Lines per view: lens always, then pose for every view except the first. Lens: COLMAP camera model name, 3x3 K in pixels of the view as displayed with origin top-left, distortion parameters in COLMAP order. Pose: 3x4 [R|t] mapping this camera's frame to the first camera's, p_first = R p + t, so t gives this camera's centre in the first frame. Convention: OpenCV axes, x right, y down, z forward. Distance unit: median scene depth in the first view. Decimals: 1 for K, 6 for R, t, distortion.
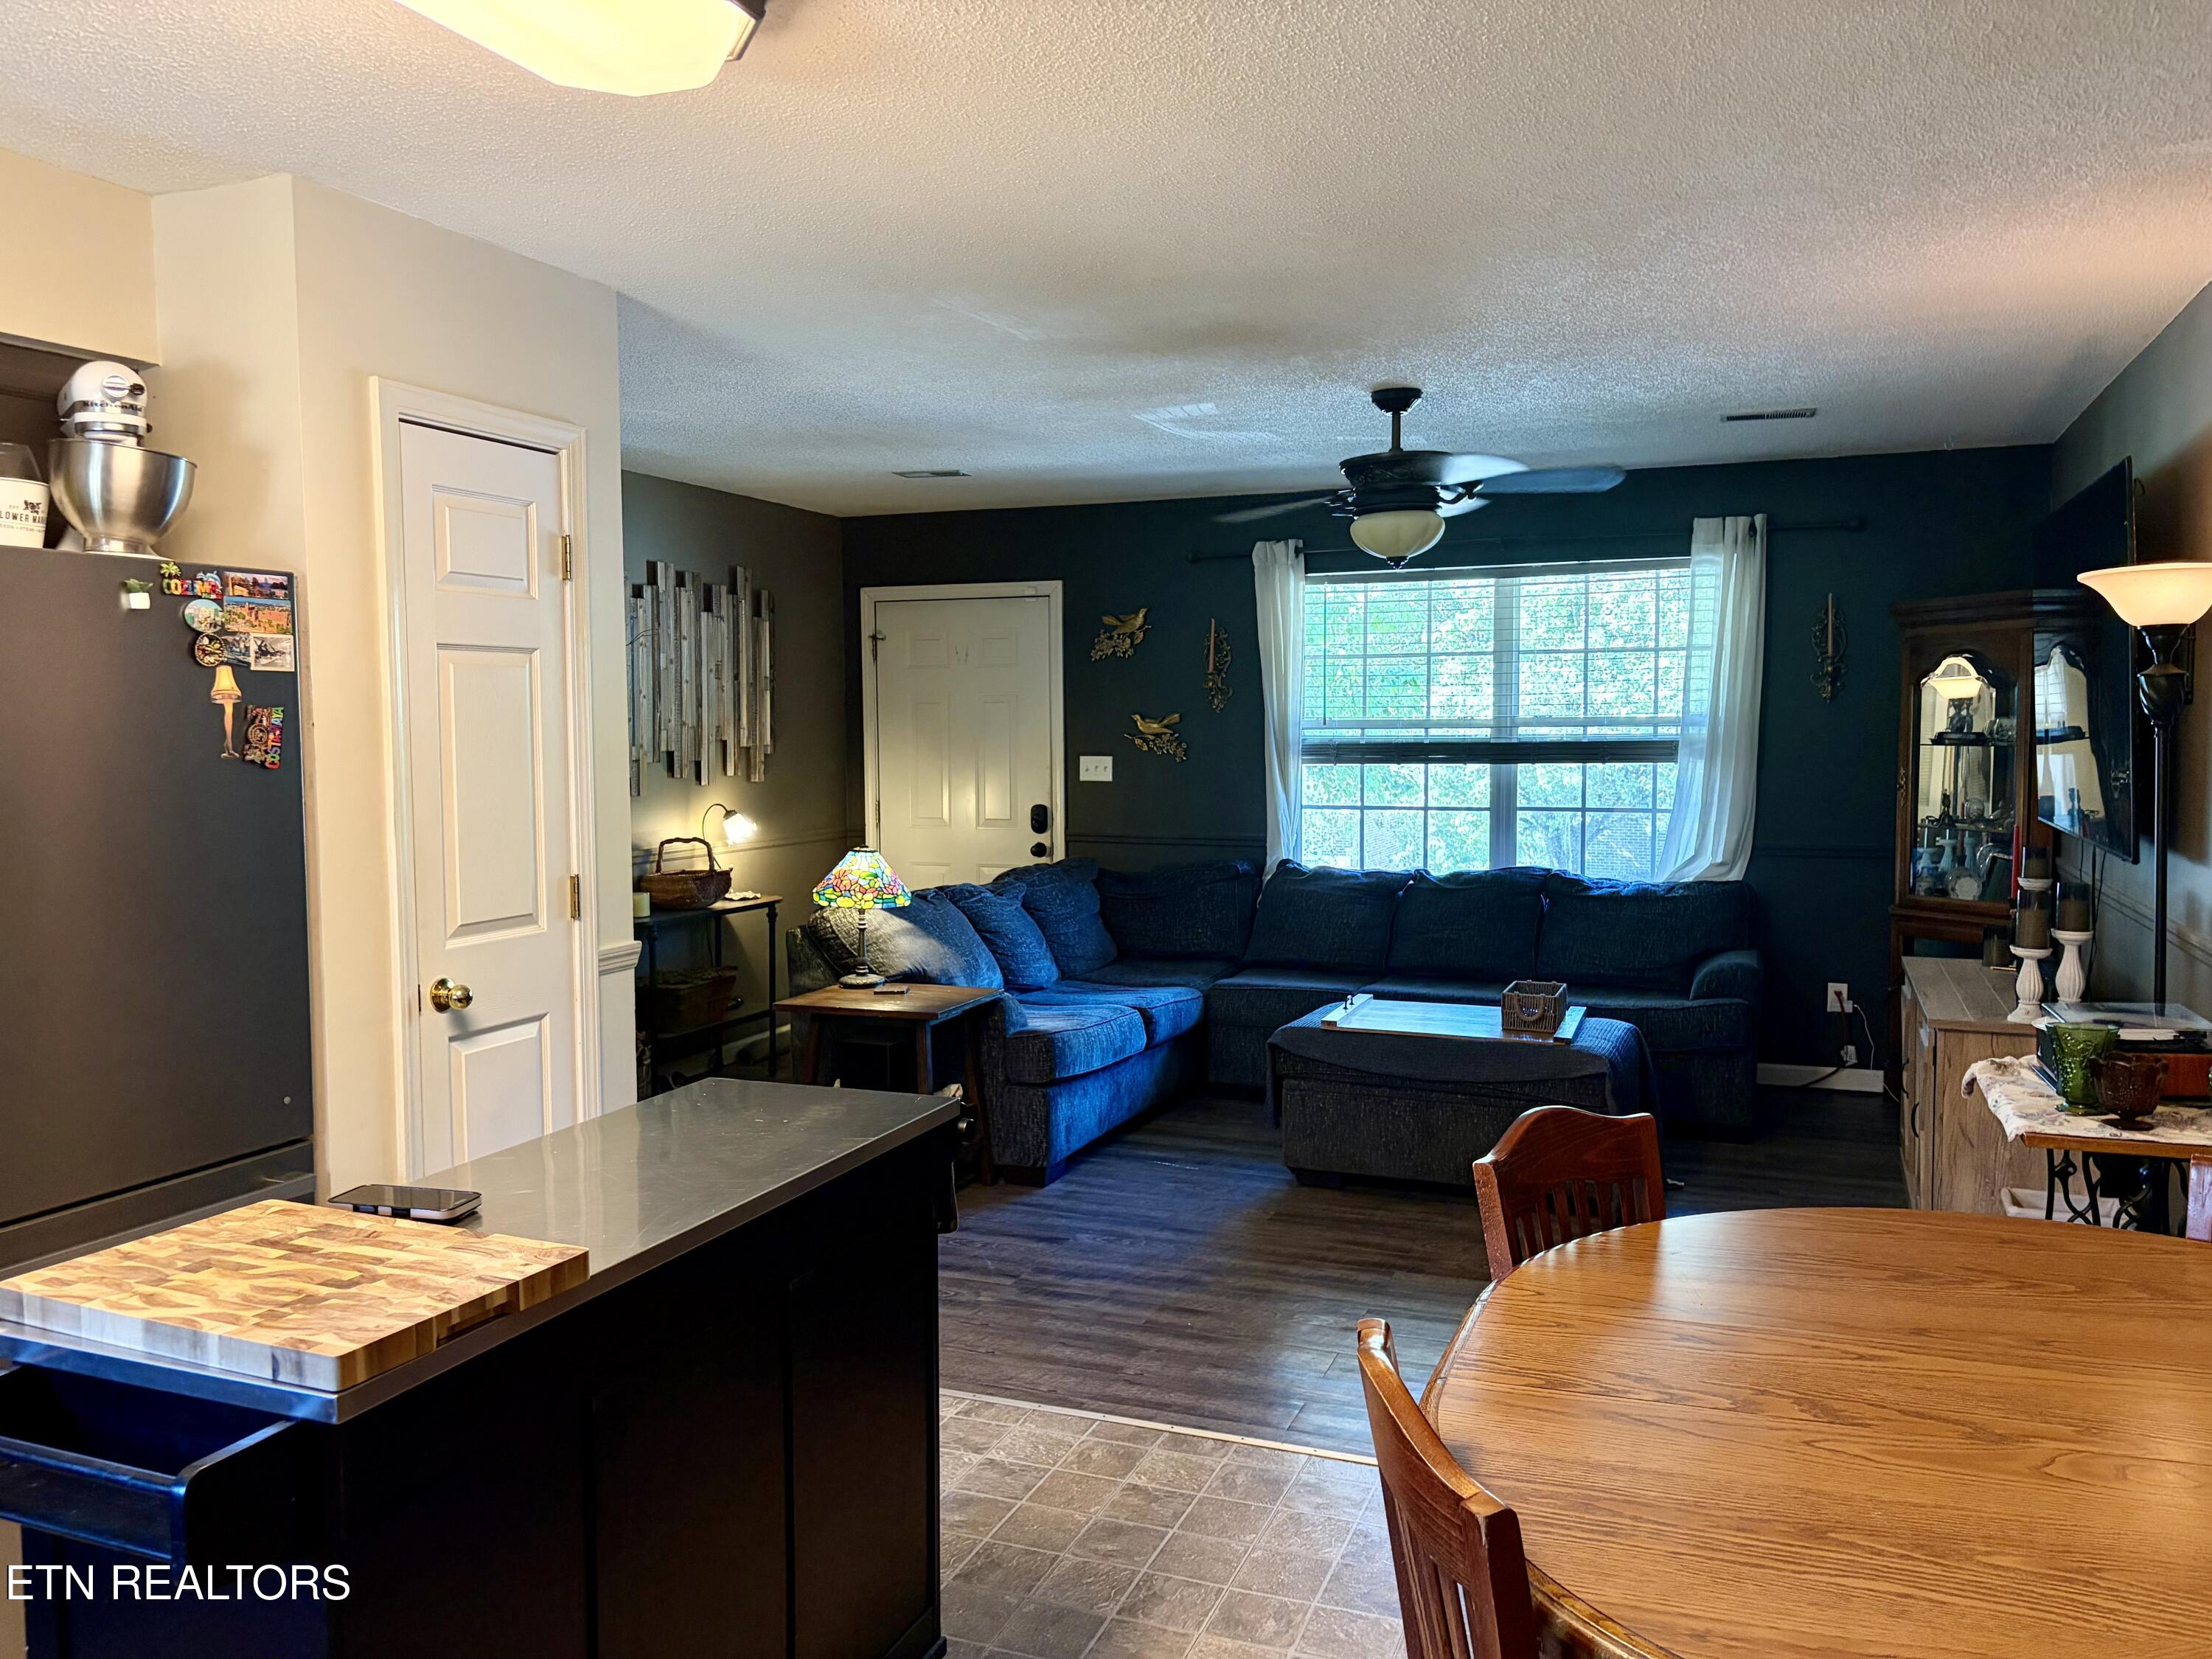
lens RADIAL K [[1654.5, 0, 1119.5], [0, 1654.5, 820.8], [0, 0, 1]] dist [0.065104, -0.002180]
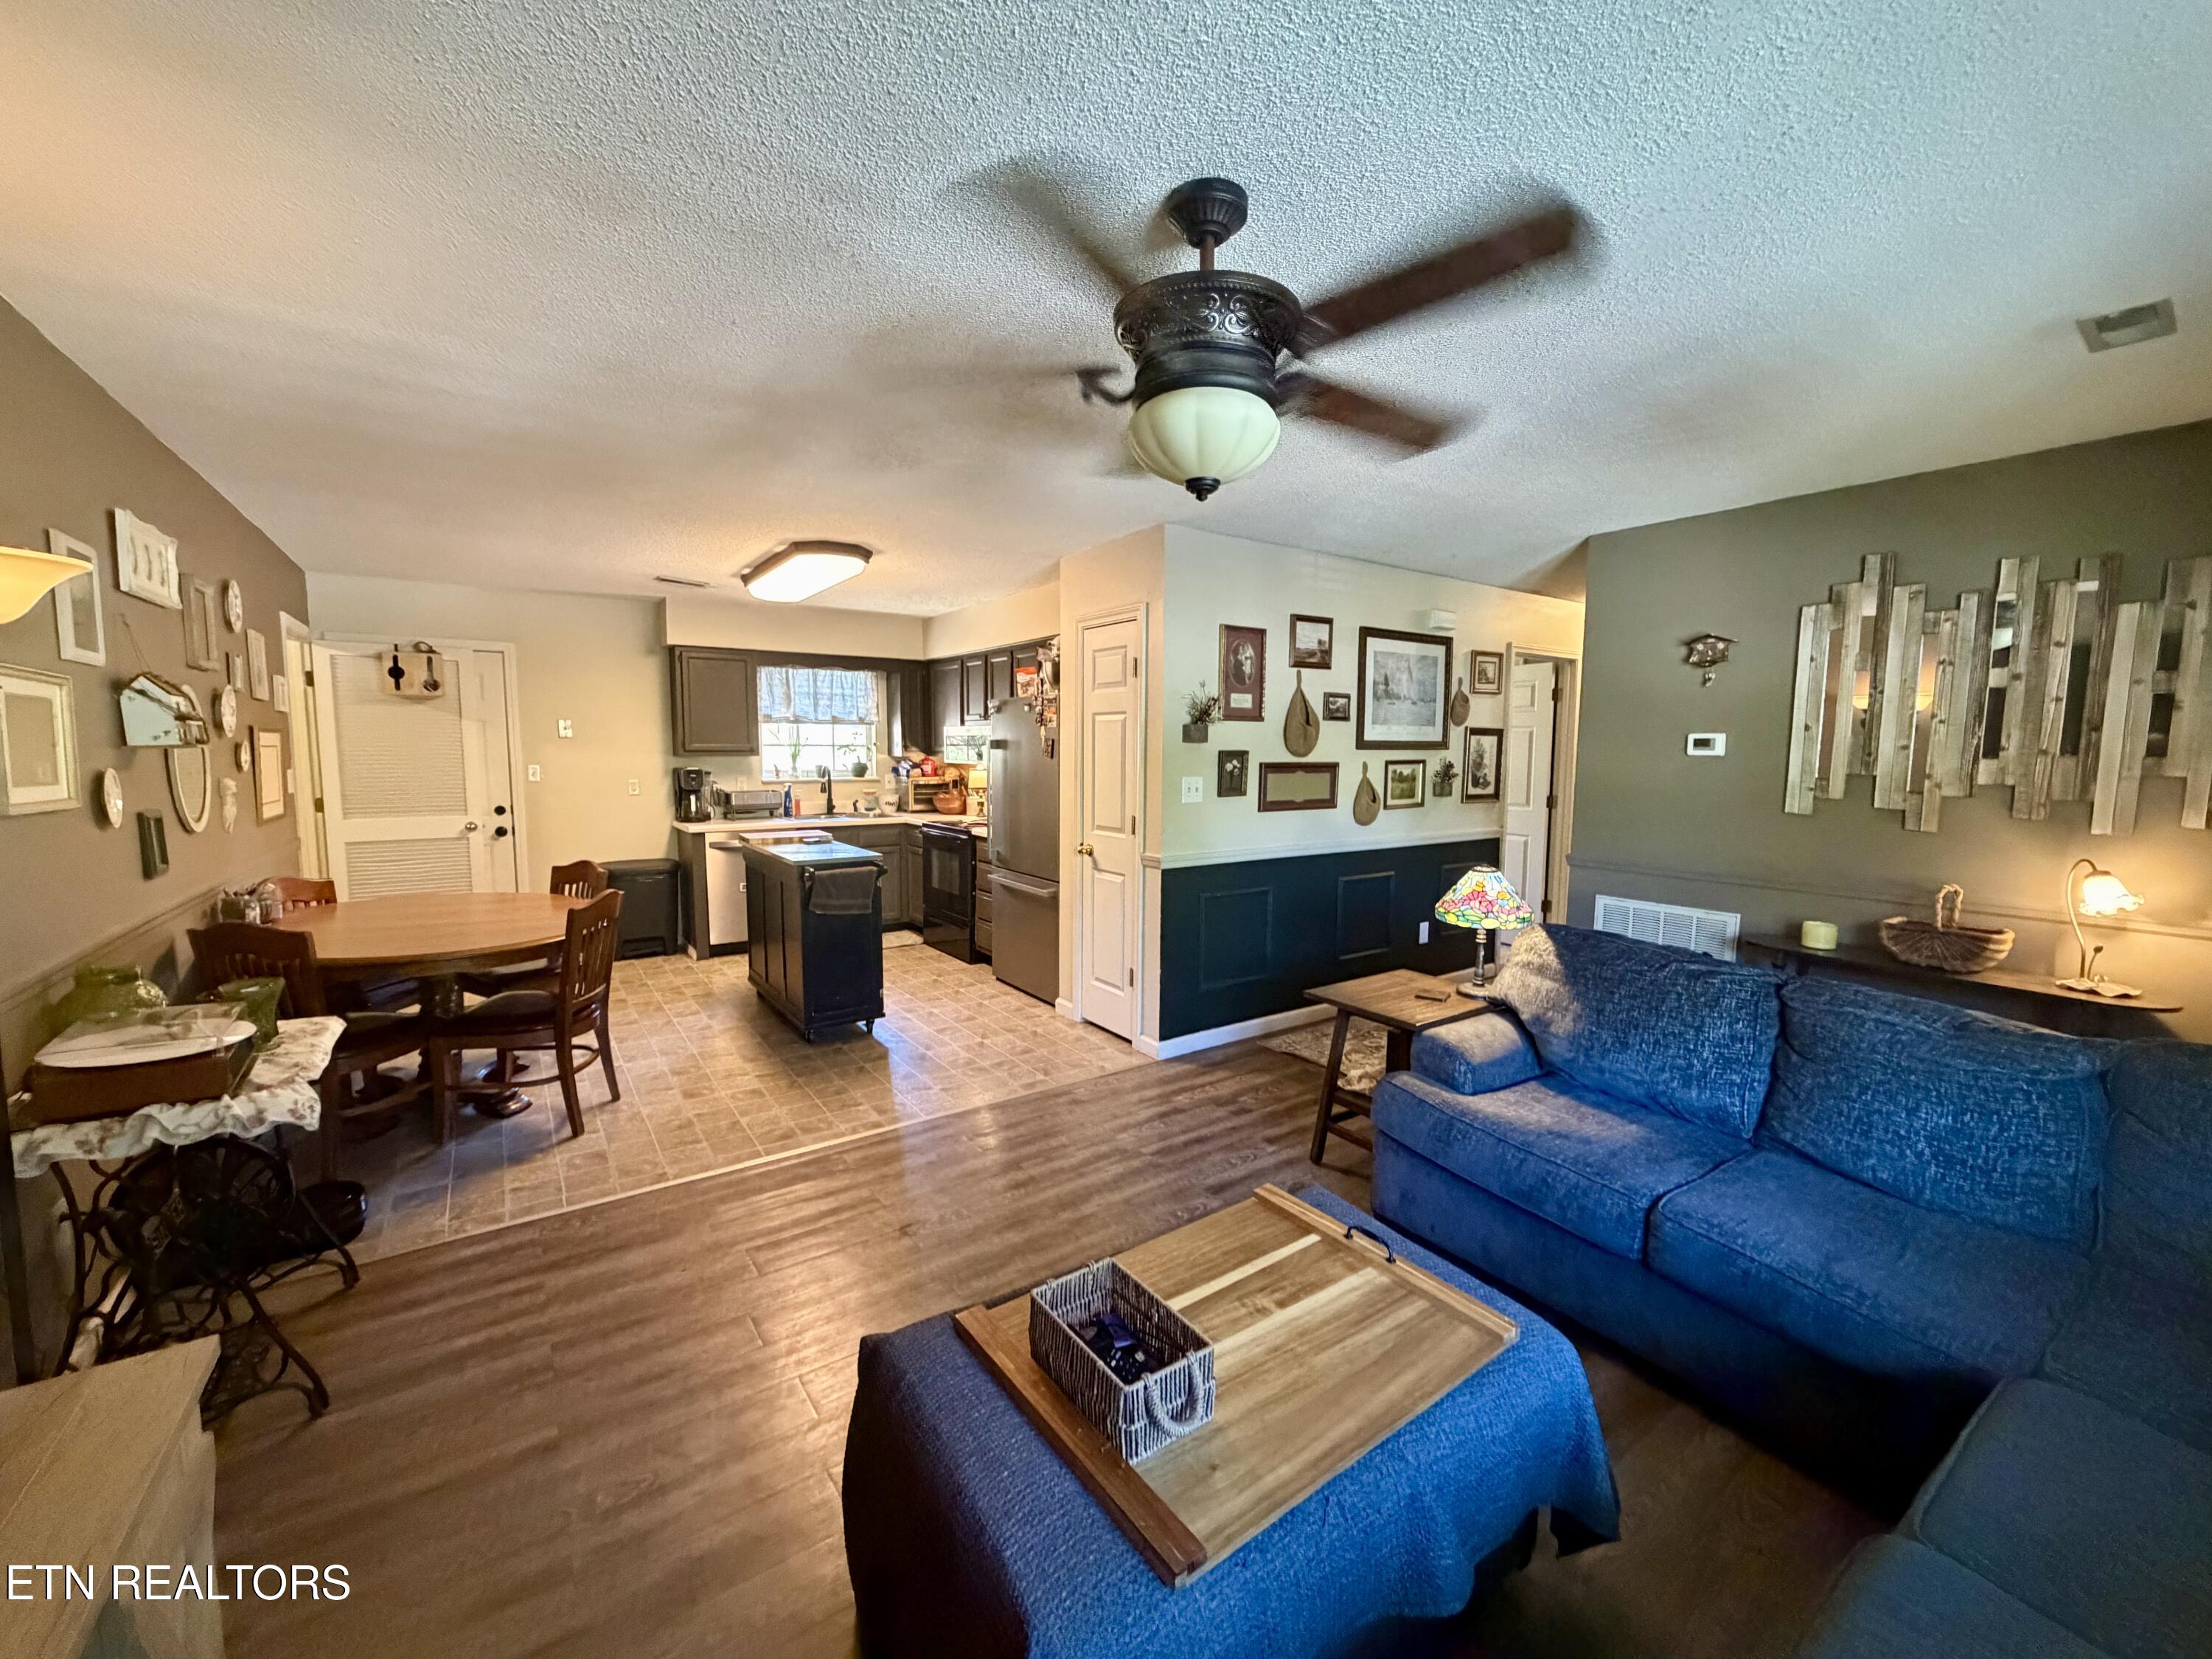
lens RADIAL K [[878.0, 0, 1100.6], [0, 878.0, 831.5], [0, 0, 1]] dist [0.000155, 0.000086]
pose [[-0.557446, 0.081854, -0.826168, 0.348302], [-0.056086, 0.989141, 0.135844, -0.054026], [0.828317, 0.122062, -0.546802, 0.868567]]
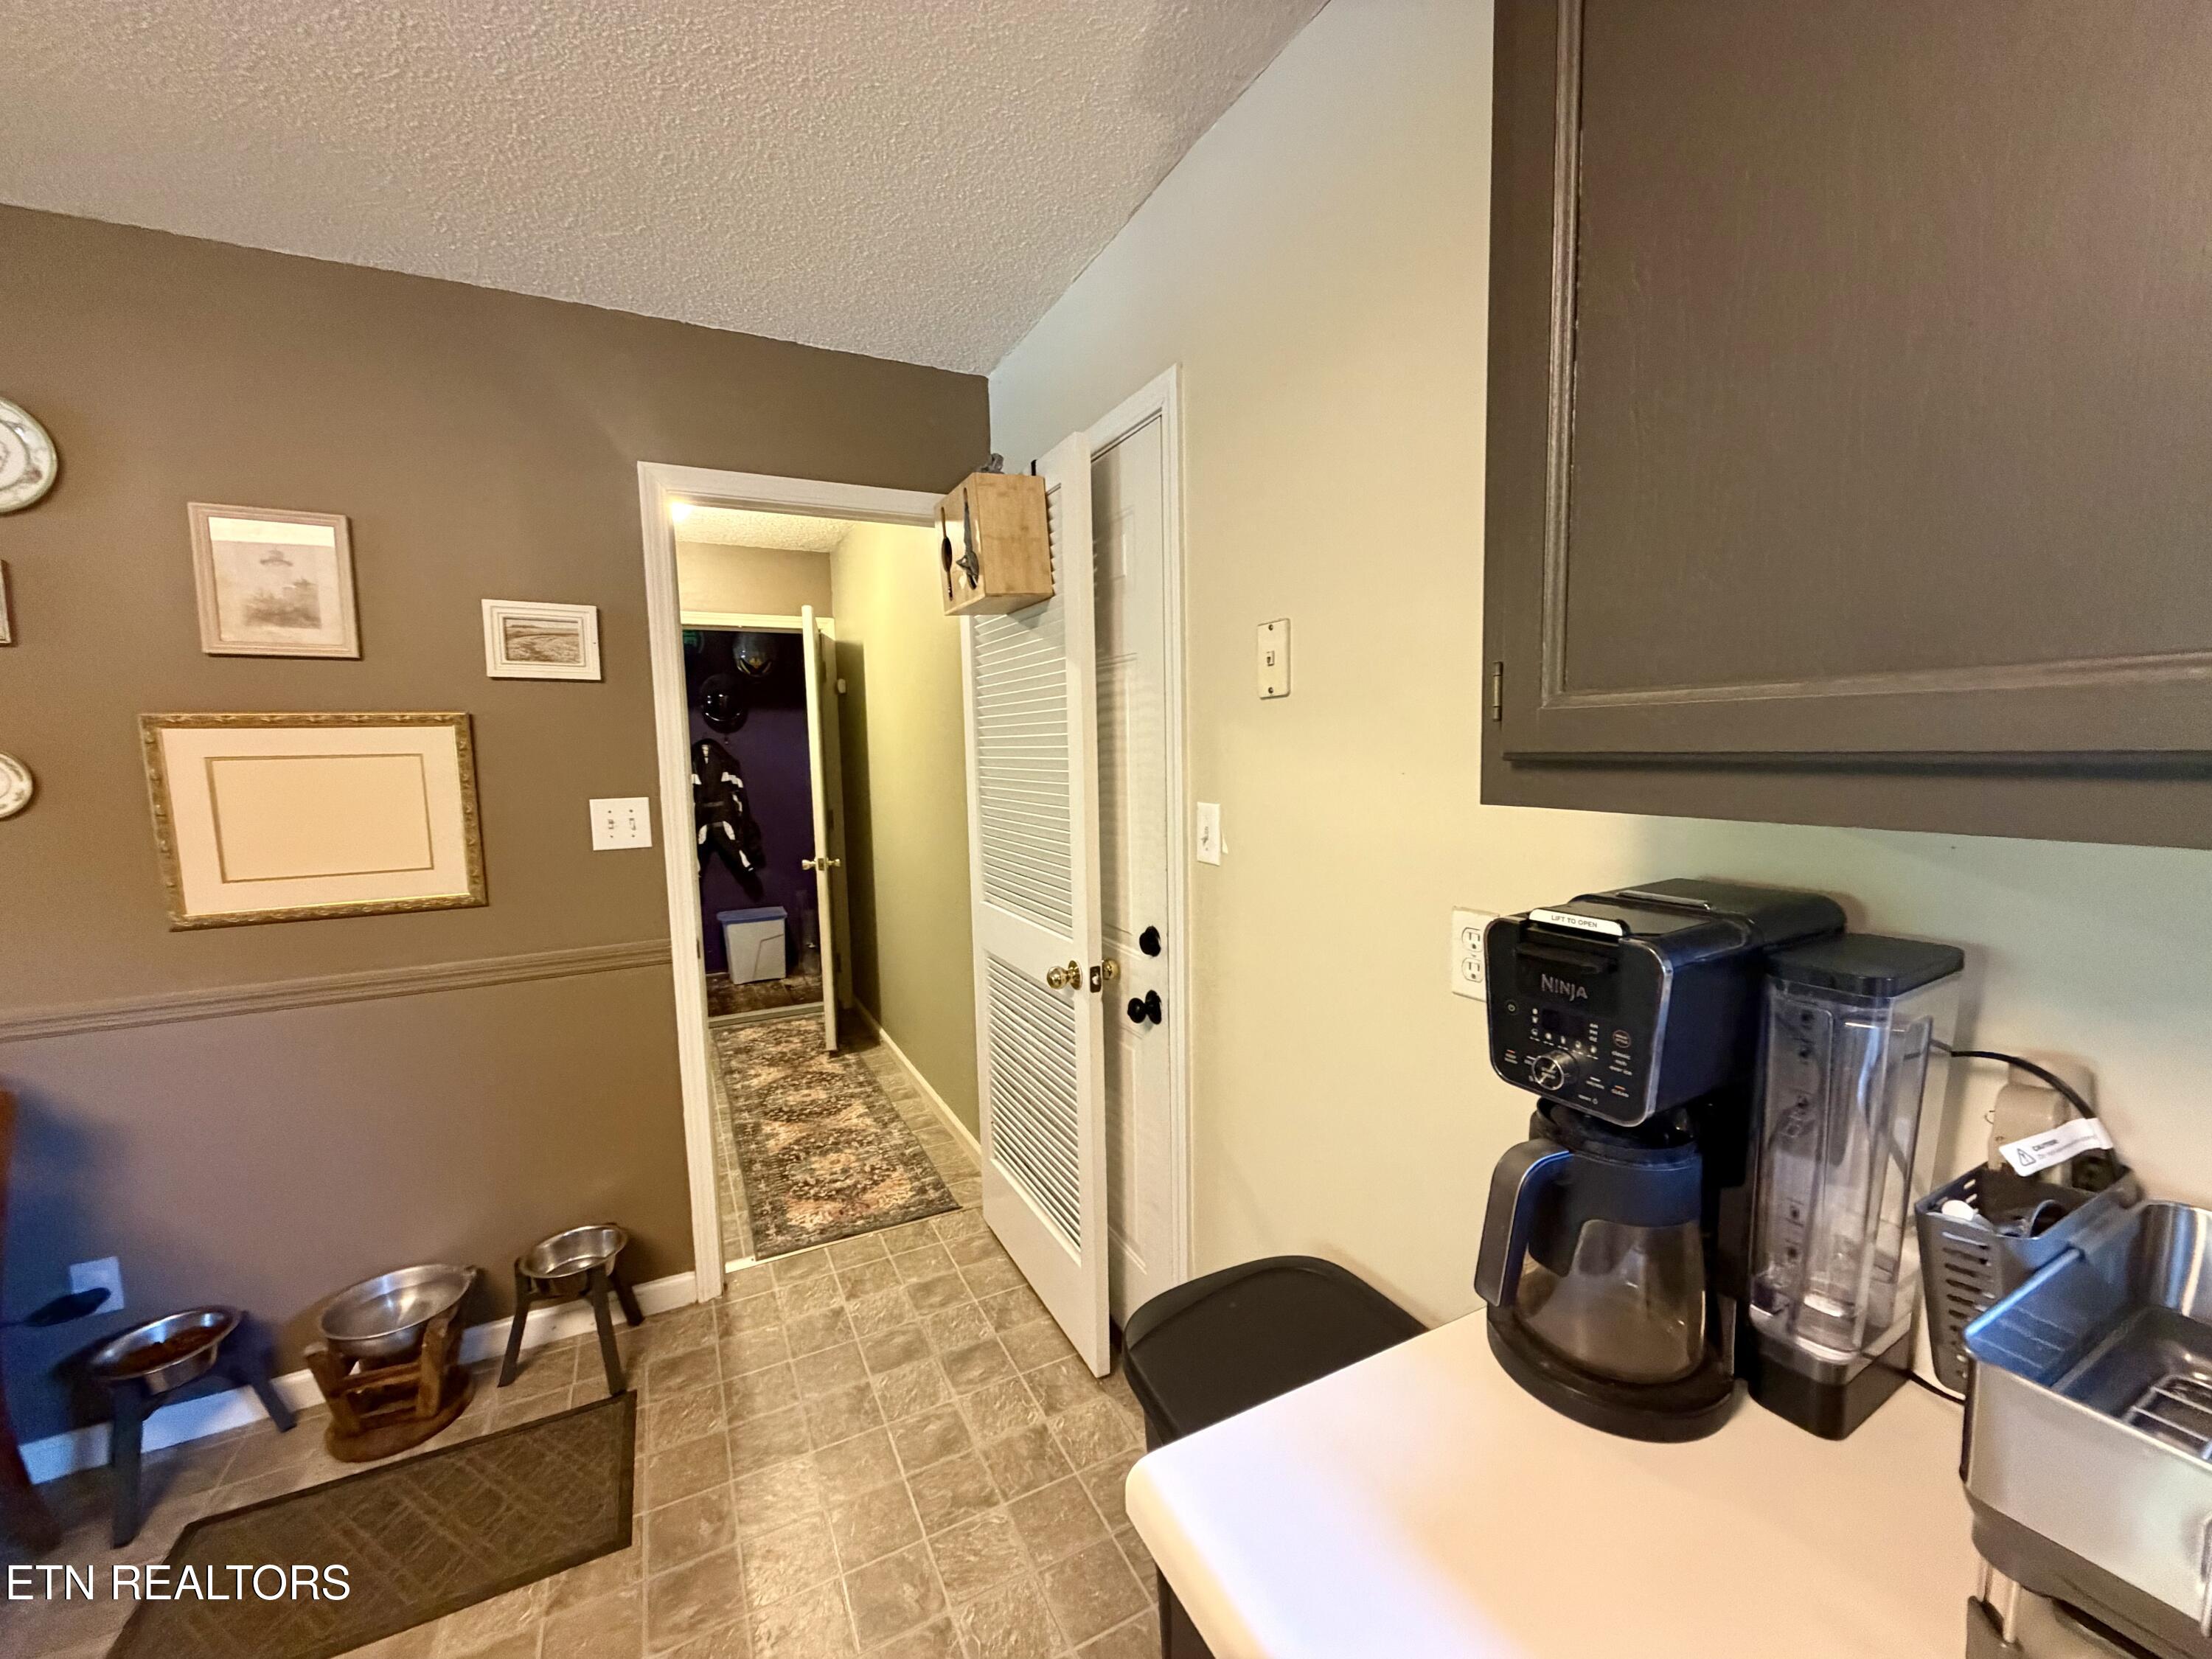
lens RADIAL K [[878.0, 0, 1100.7], [0, 878.0, 832.9], [0, 0, 1]] dist [0.000155, 0.000086]
pose [[-0.749782, -0.047535, 0.659976, -0.199309], [0.064744, 0.987360, 0.144670, 0.001206], [-0.658510, 0.151200, -0.737226, 0.118833]]
